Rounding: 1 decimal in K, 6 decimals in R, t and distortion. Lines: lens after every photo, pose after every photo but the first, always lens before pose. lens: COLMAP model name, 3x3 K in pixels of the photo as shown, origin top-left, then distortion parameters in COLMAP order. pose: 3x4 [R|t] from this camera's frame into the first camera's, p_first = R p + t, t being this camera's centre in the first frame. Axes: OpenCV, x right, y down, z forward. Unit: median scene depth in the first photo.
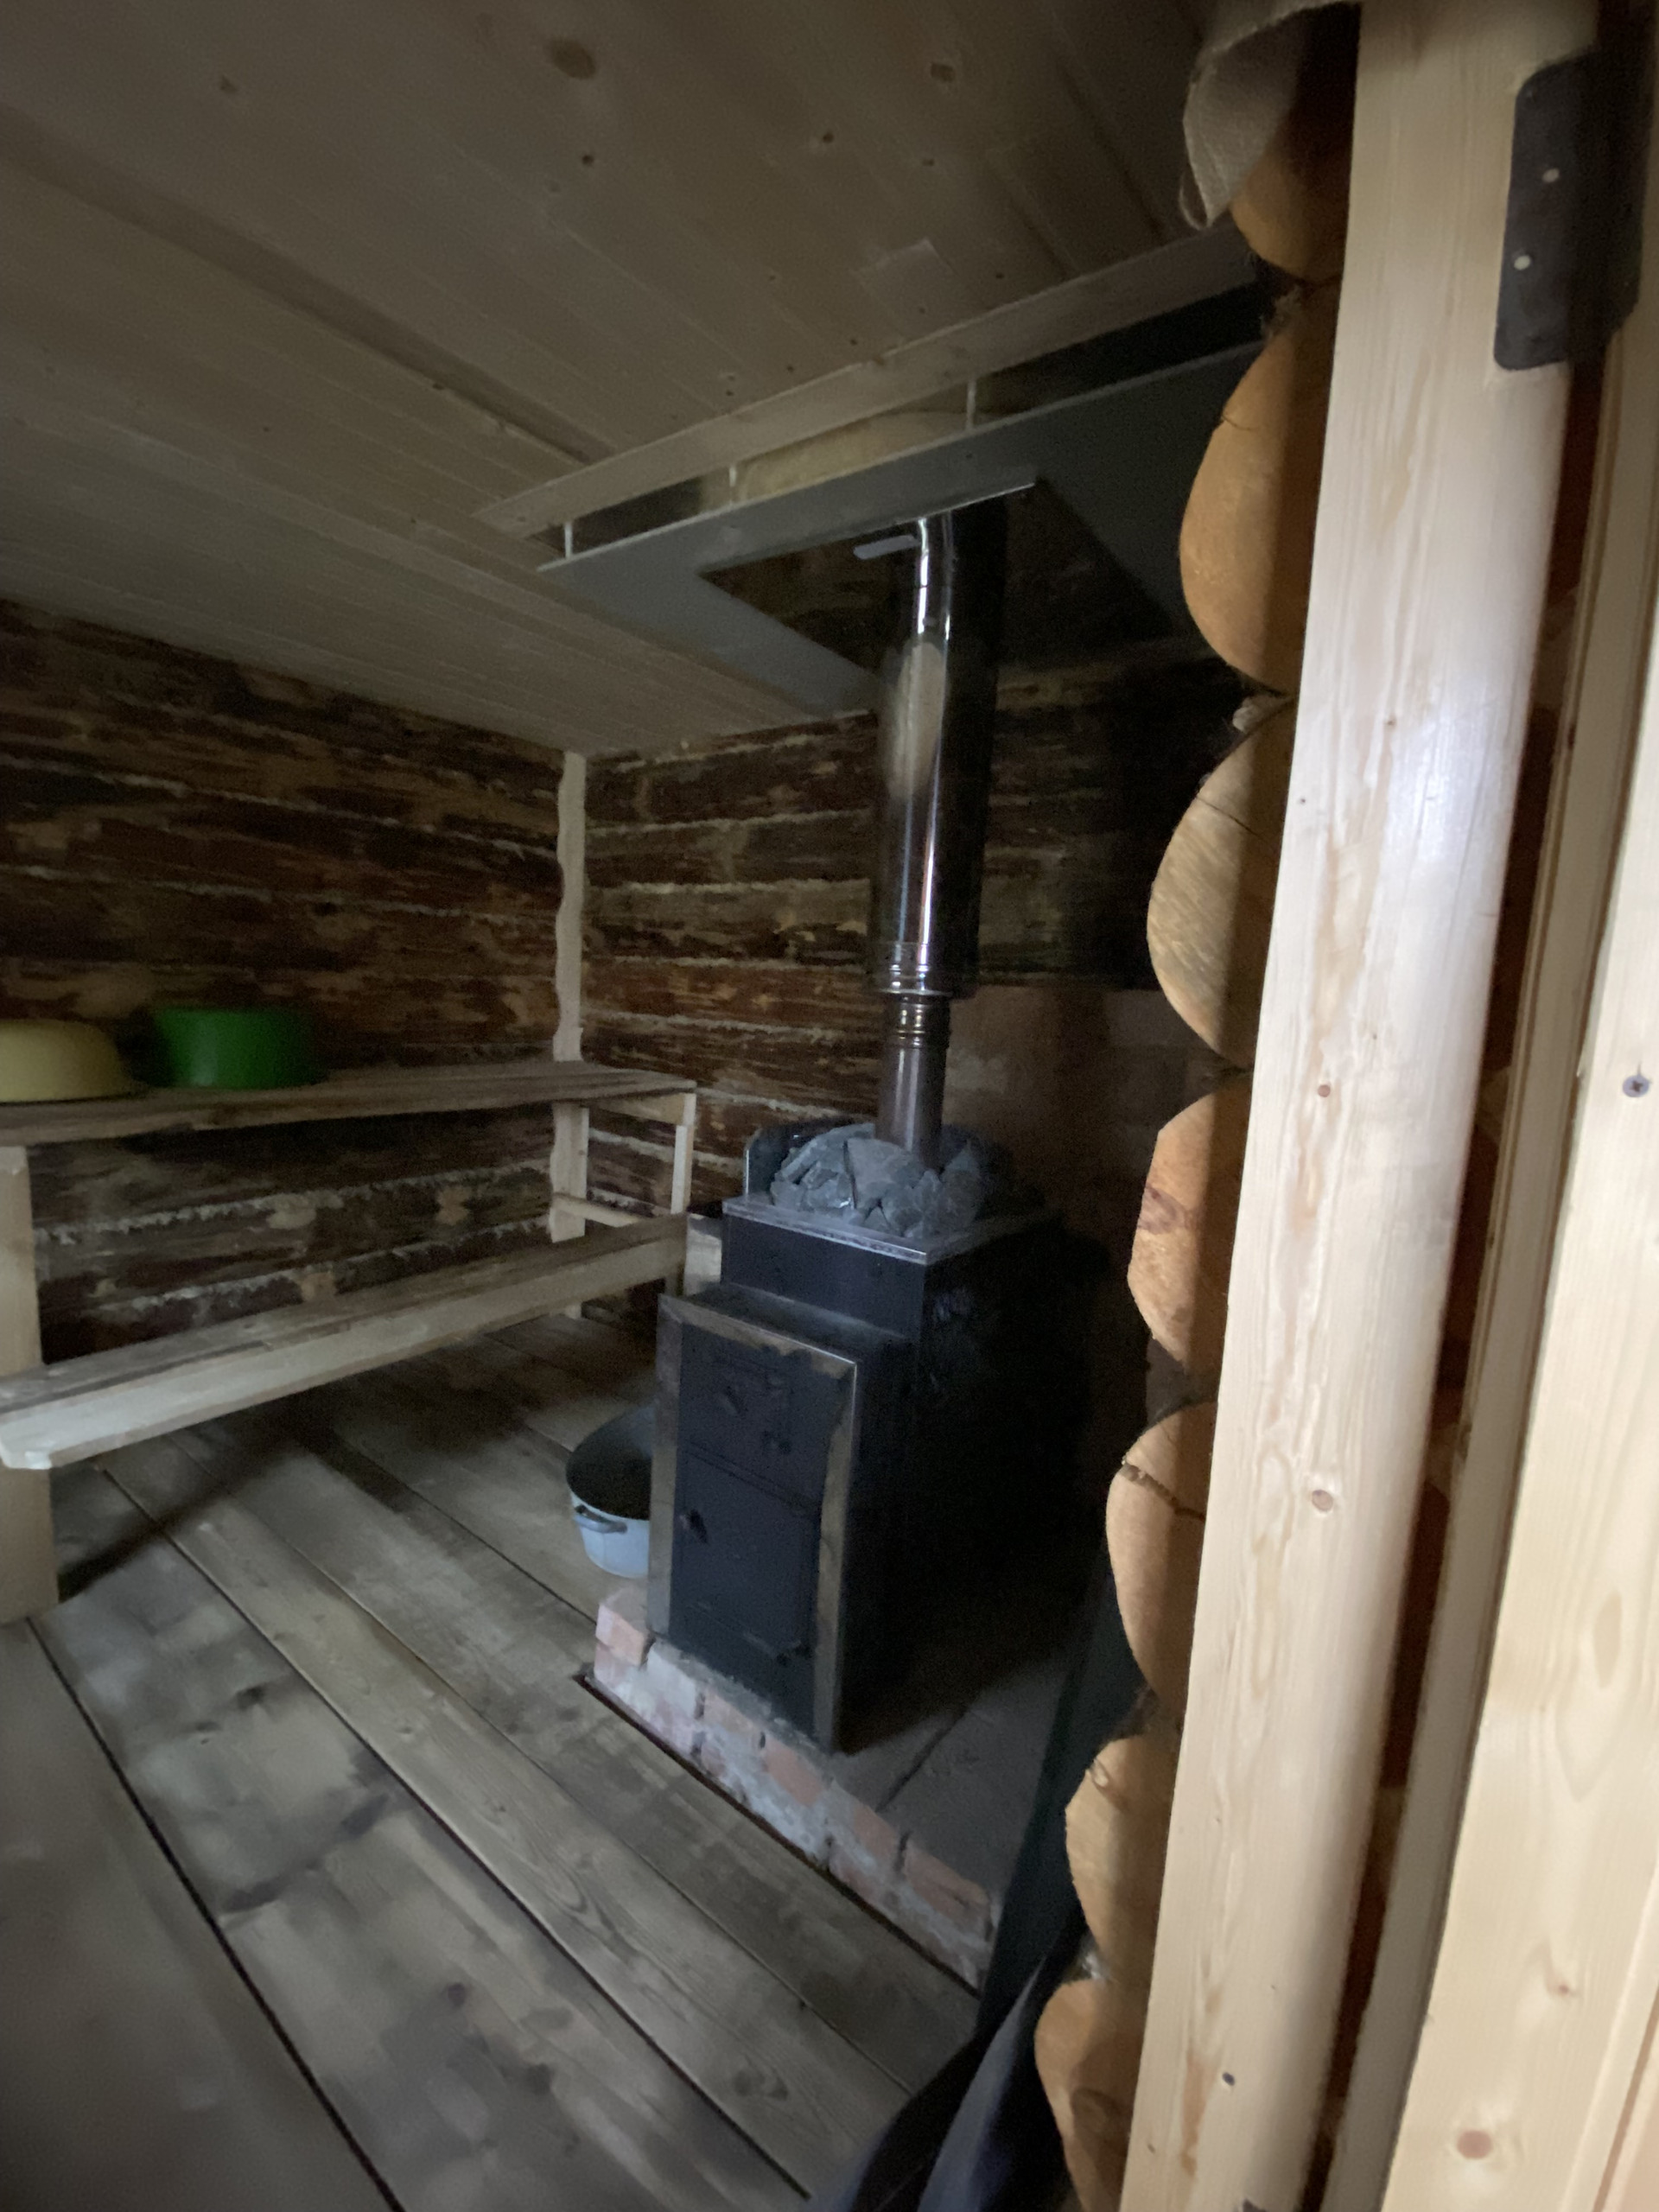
lens RADIAL K [[941.4, 0, 833.0], [0, 941.4, 1108.5], [0, 0, 1]] dist [0.047990, -0.038468]
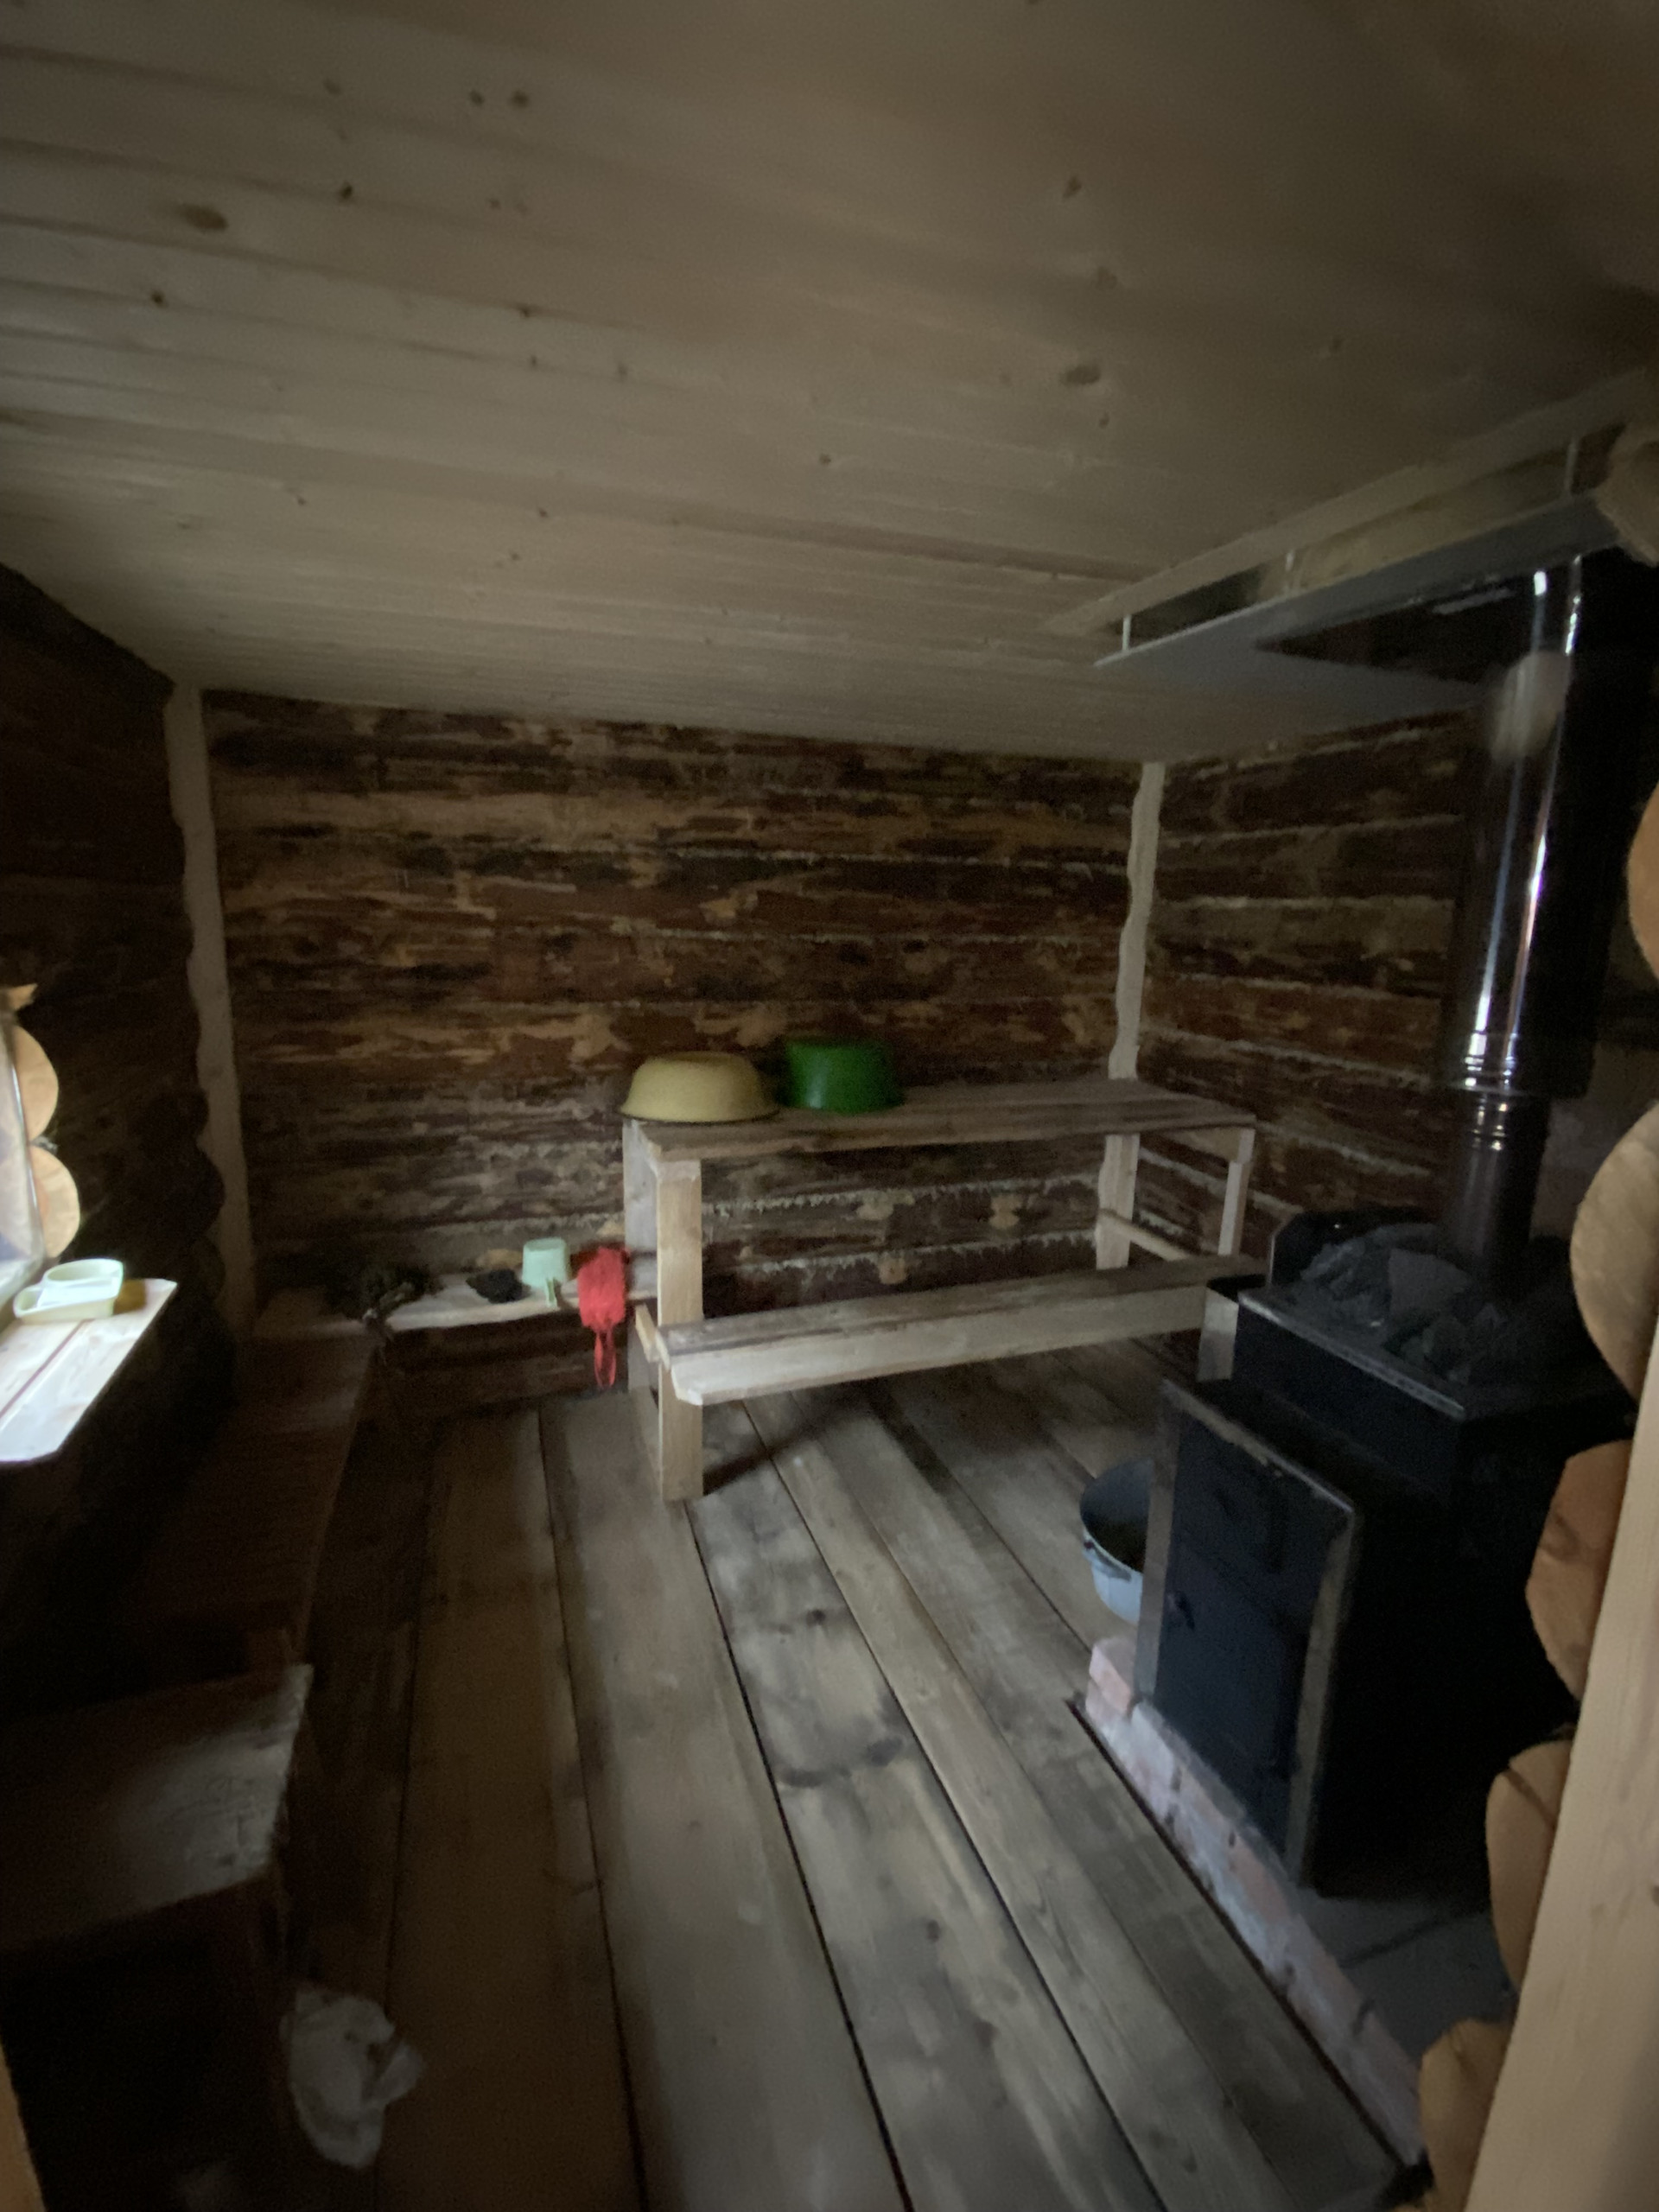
lens RADIAL K [[1018.7, 0, 829.5], [0, 1018.7, 1106.0], [0, 0, 1]] dist [0.028926, -0.027901]
pose [[0.830797, 0.073672, -0.551677, 0.073930], [-0.047681, 0.996978, 0.061332, -0.101465], [0.554529, -0.024650, 0.831799, -0.073609]]
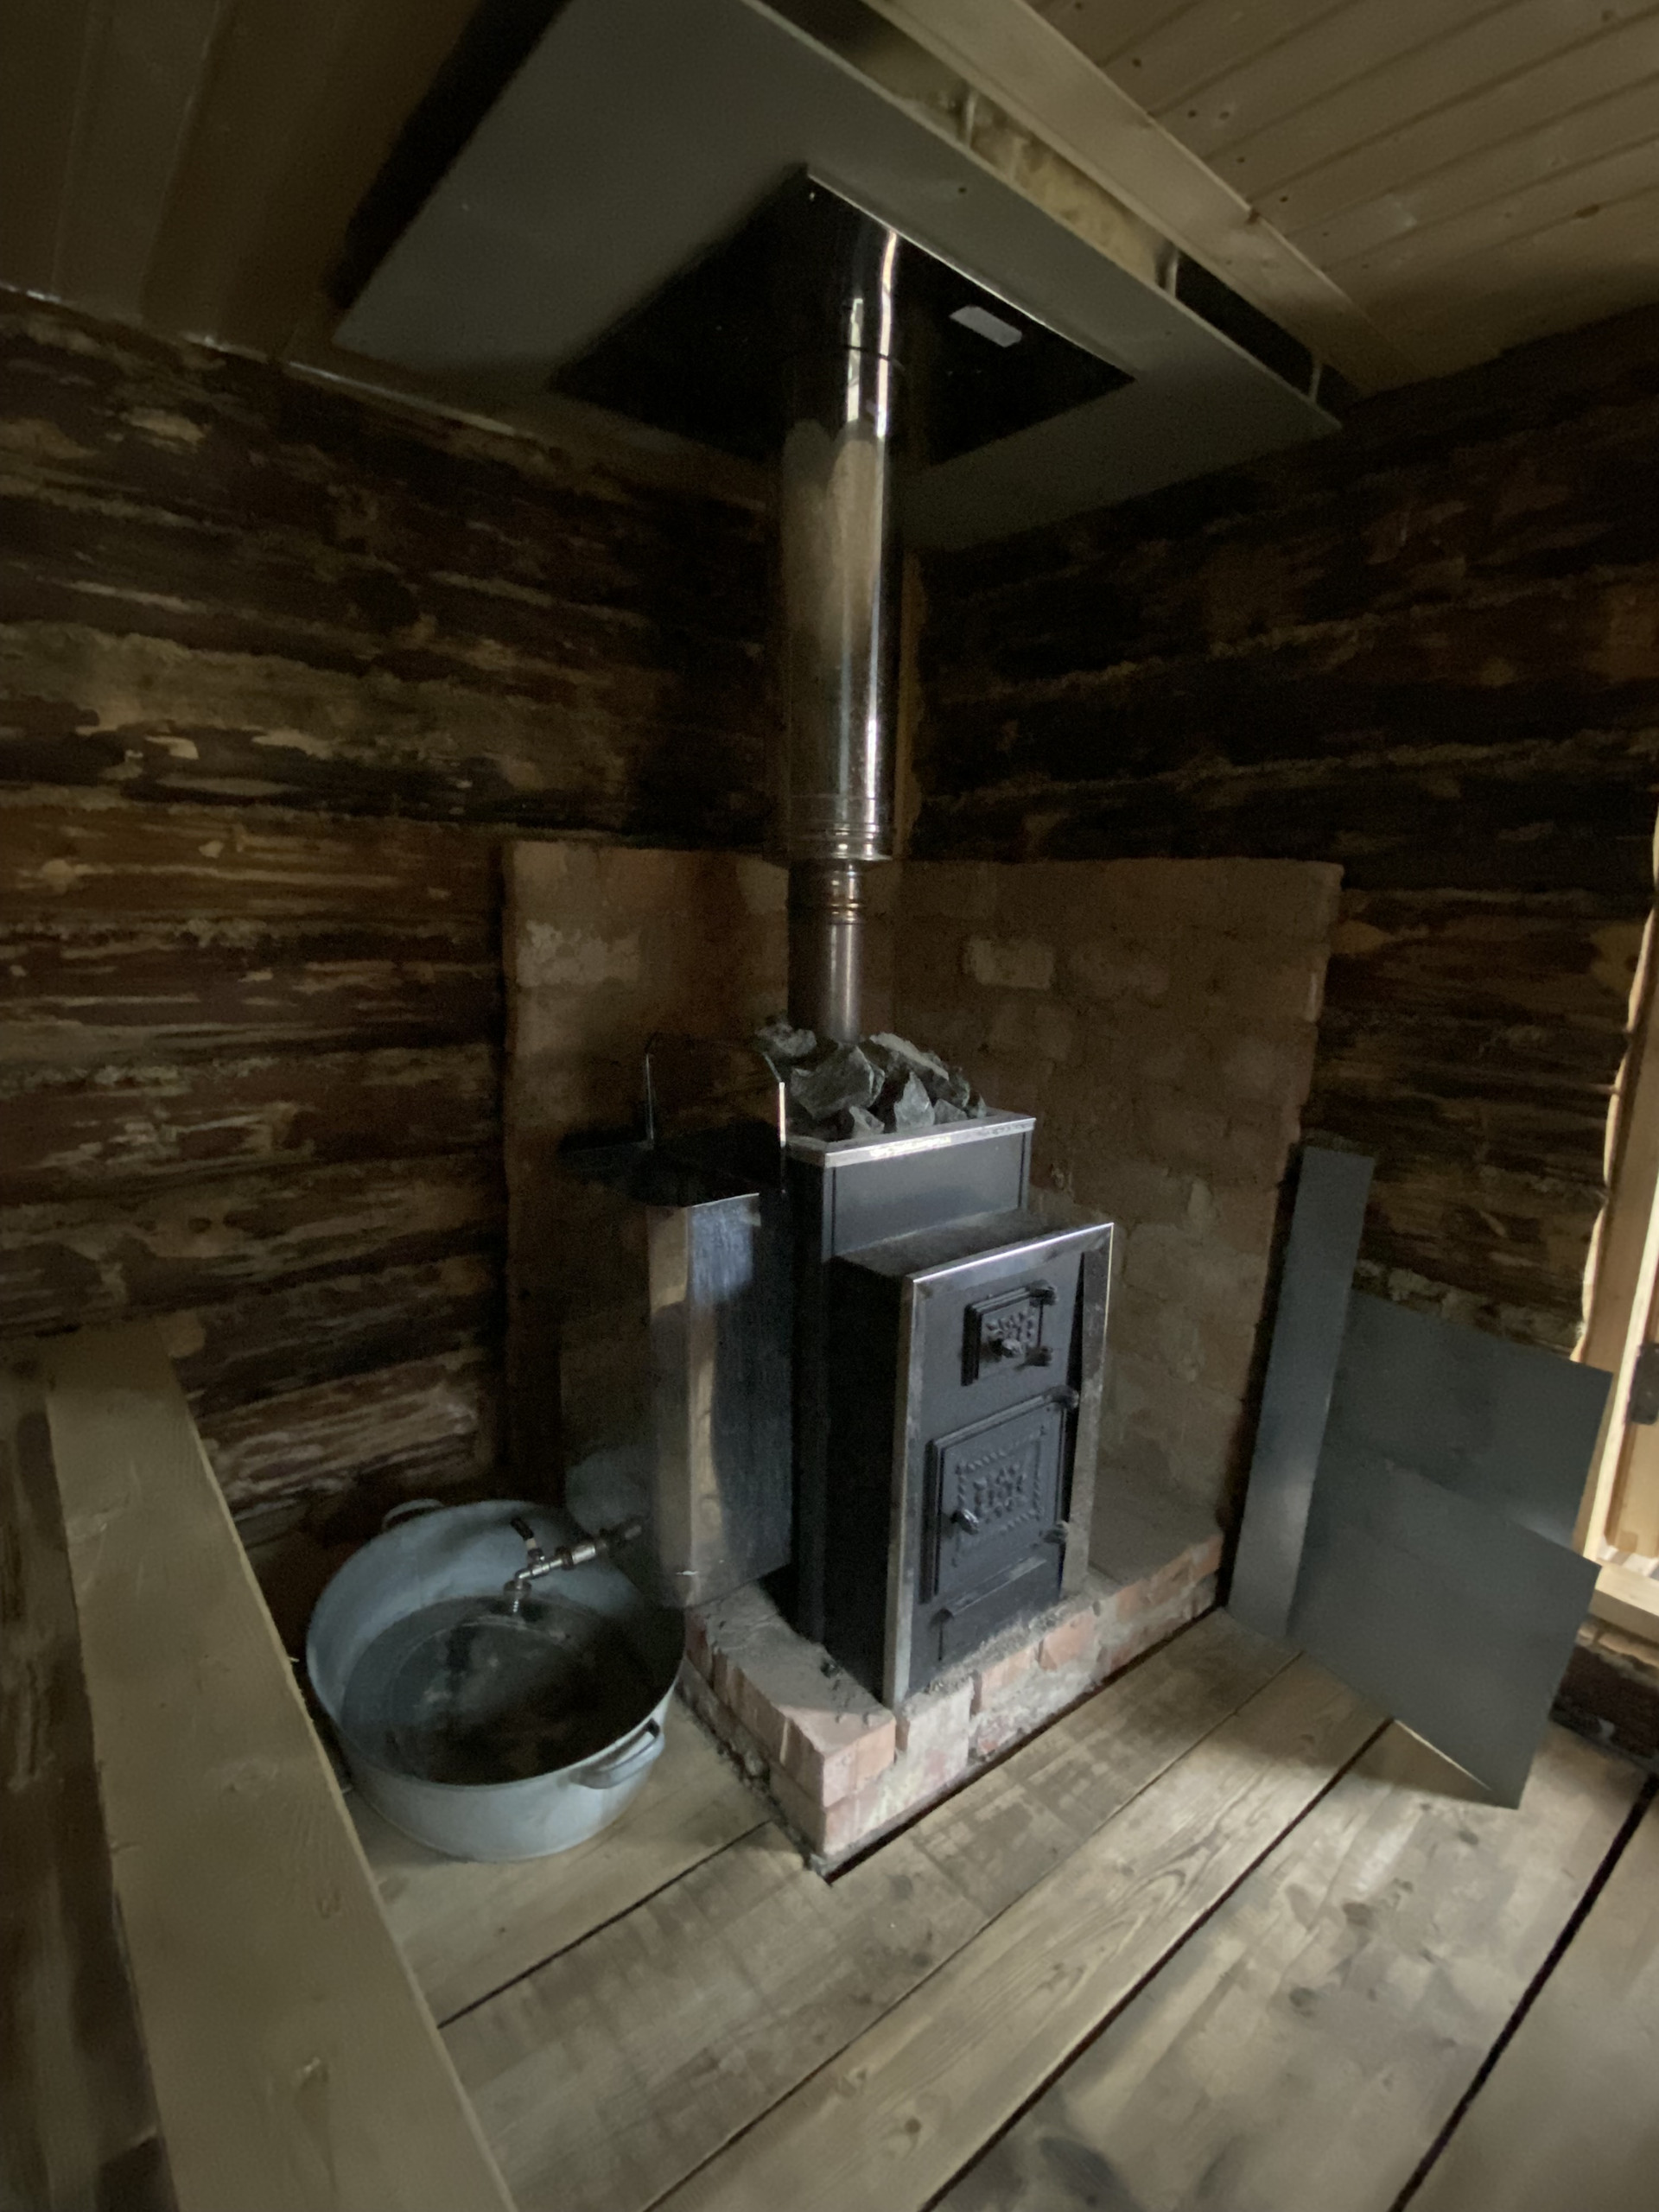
lens RADIAL K [[1018.7, 0, 829.5], [0, 1018.7, 1106.0], [0, 0, 1]] dist [0.028926, -0.027901]
pose [[0.231955, -0.233015, 0.944405, -0.632042], [0.118573, 0.970417, 0.210311, -0.073854], [-0.965473, 0.063198, 0.252722, 0.589541]]
